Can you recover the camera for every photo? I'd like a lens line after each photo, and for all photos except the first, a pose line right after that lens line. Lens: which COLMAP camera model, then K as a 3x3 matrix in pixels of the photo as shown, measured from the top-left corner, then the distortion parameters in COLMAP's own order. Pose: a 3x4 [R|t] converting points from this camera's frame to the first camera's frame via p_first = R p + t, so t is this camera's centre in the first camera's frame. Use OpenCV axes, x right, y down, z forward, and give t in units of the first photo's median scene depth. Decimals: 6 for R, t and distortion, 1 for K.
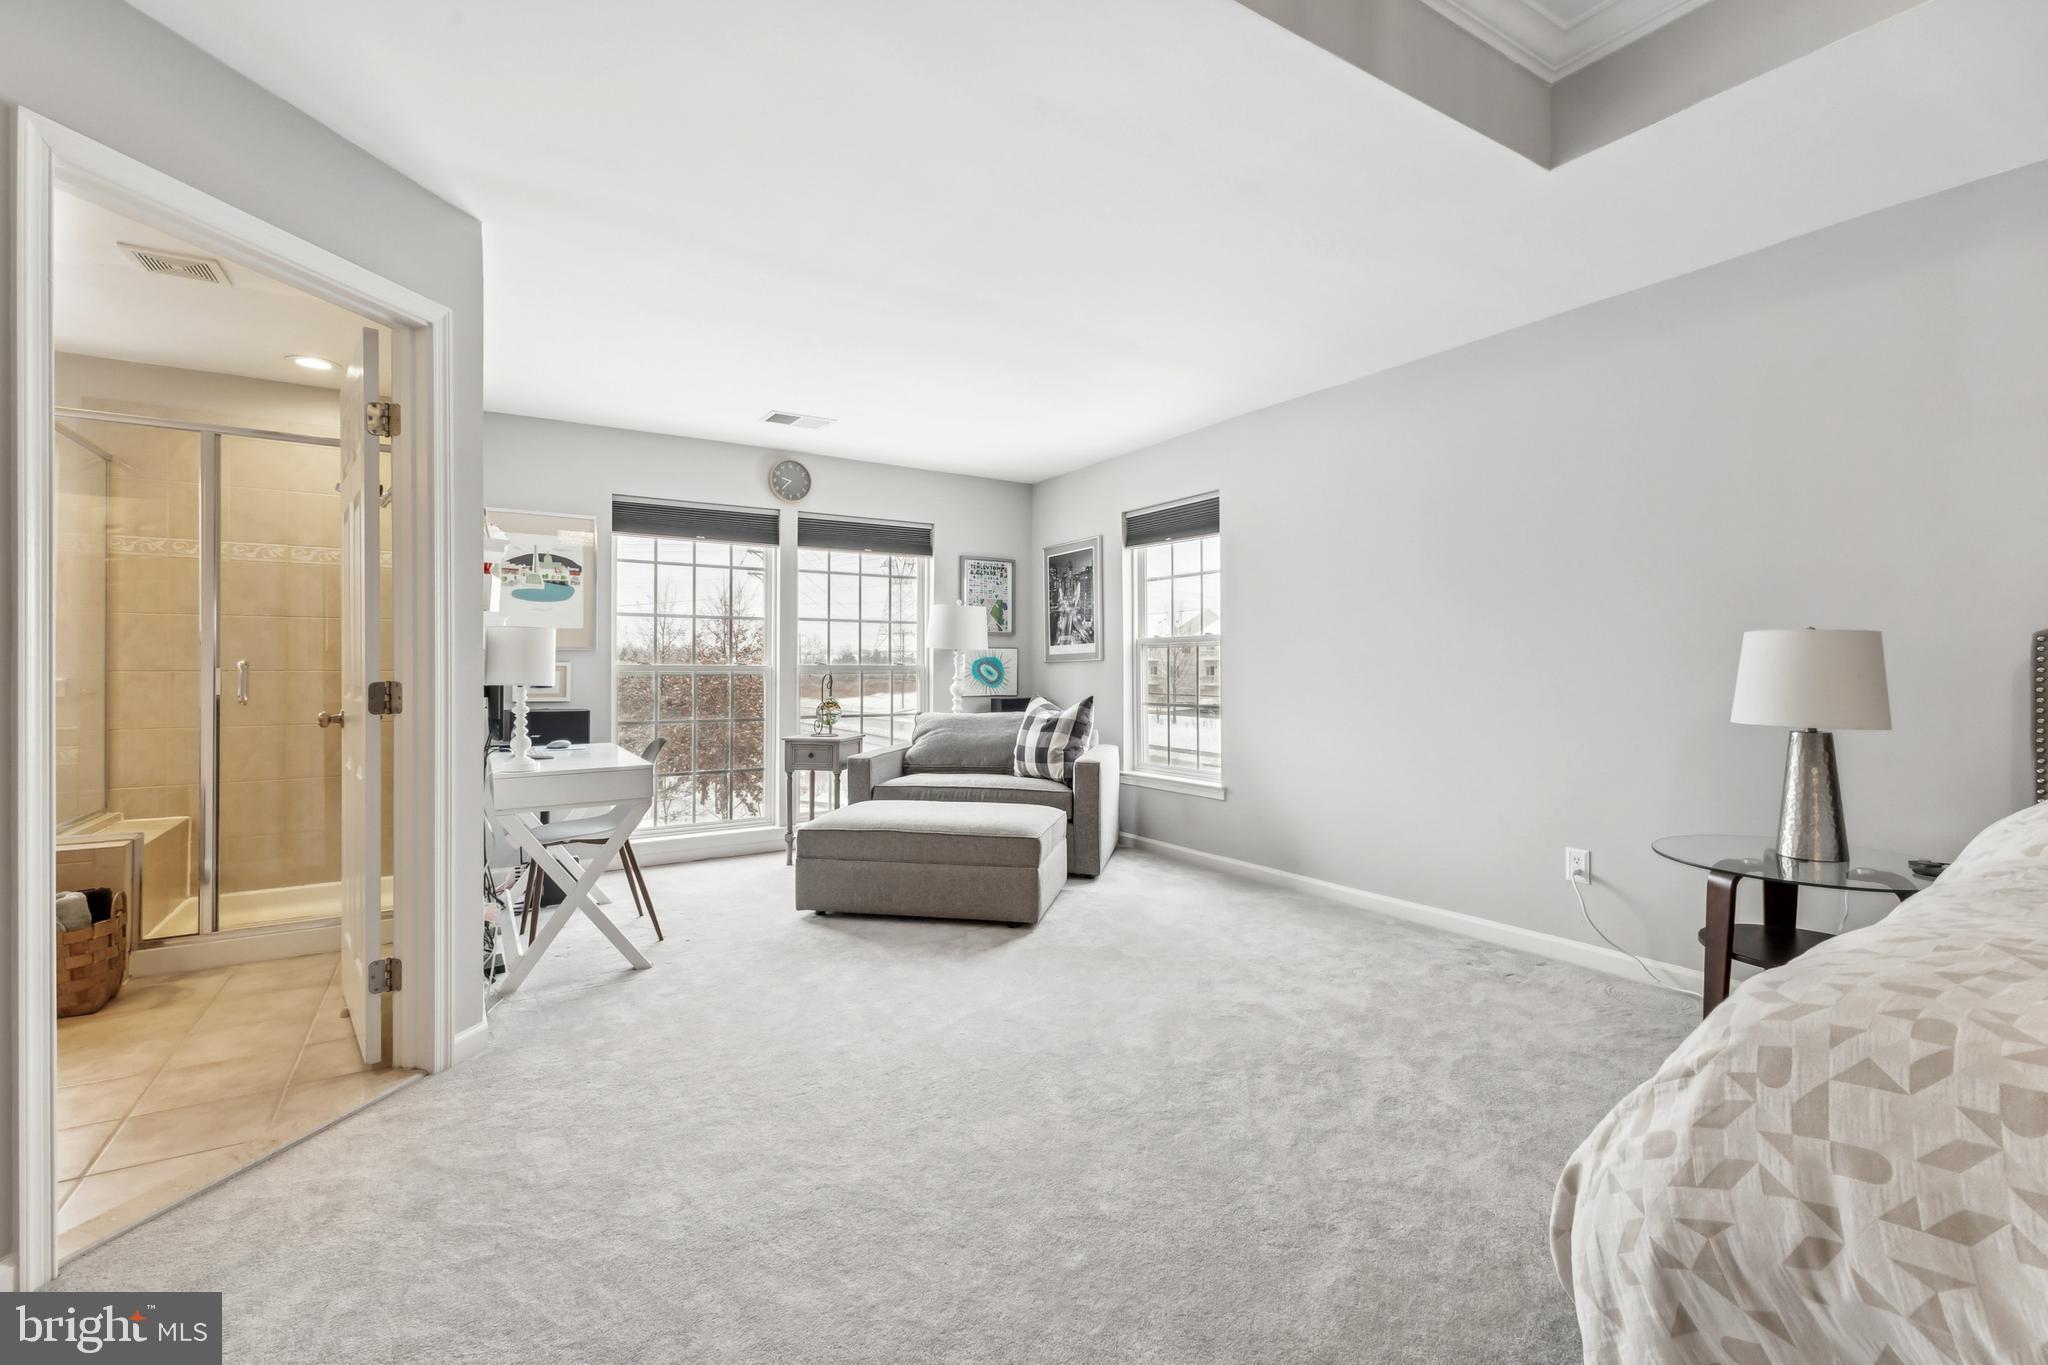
lens RADIAL K [[896.2, 0, 1039.3], [0, 896.2, 670.4], [0, 0, 1]] dist [0.012679, -0.000912]
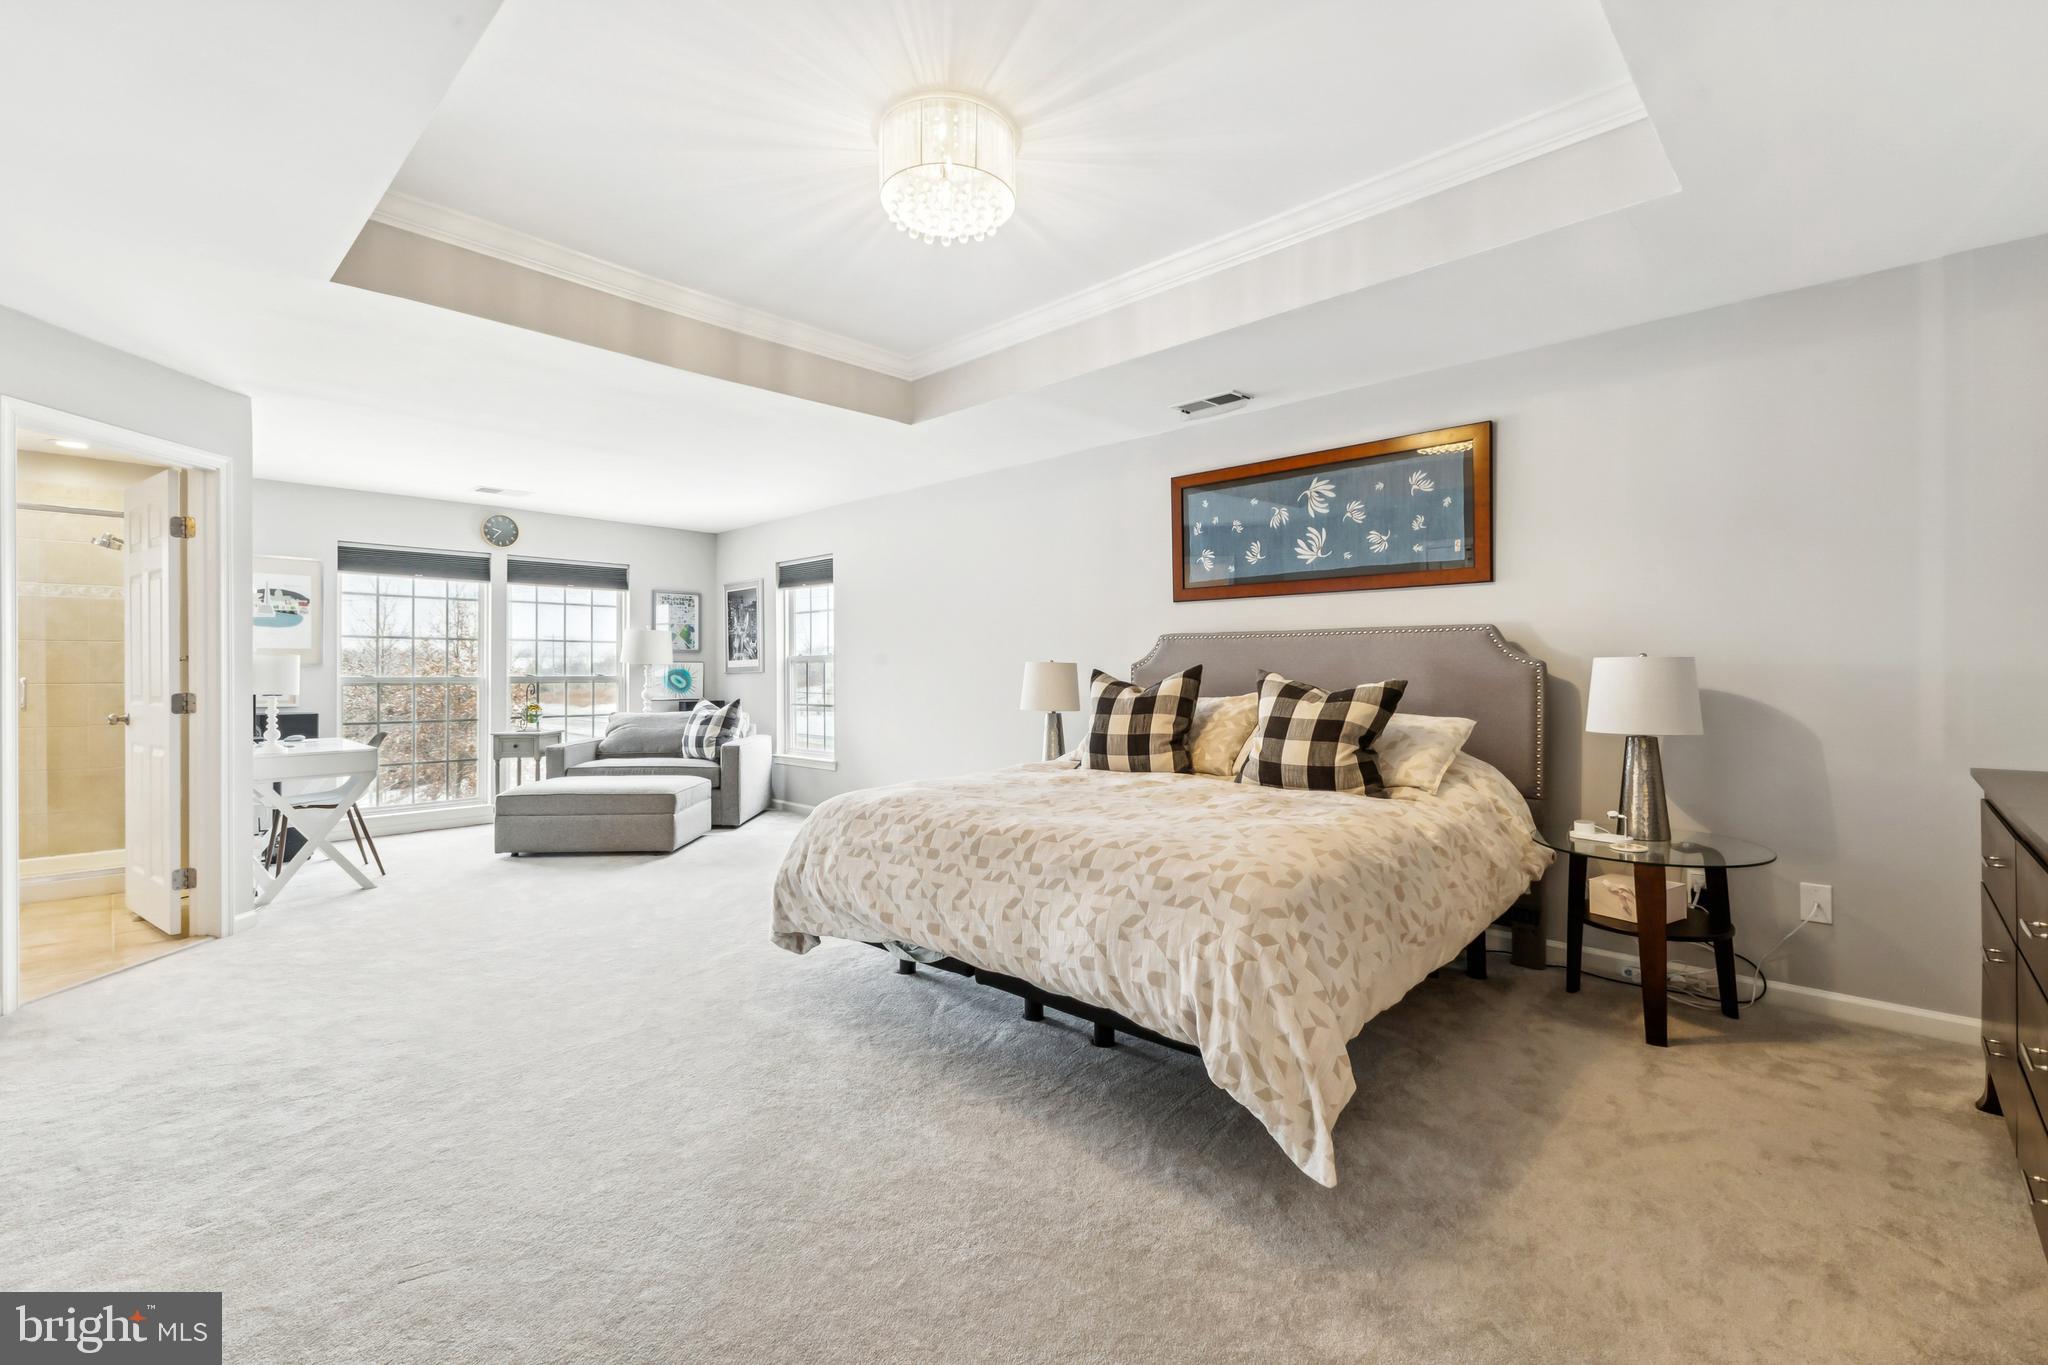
lens RADIAL K [[896.2, 0, 1042.3], [0, 896.2, 674.3], [0, 0, 1]] dist [0.012679, -0.000912]
pose [[0.972811, -0.002490, 0.231585, 0.190896], [0.002418, 0.999997, 0.000592, -0.009016], [-0.231586, -0.000016, 0.972814, -0.458342]]
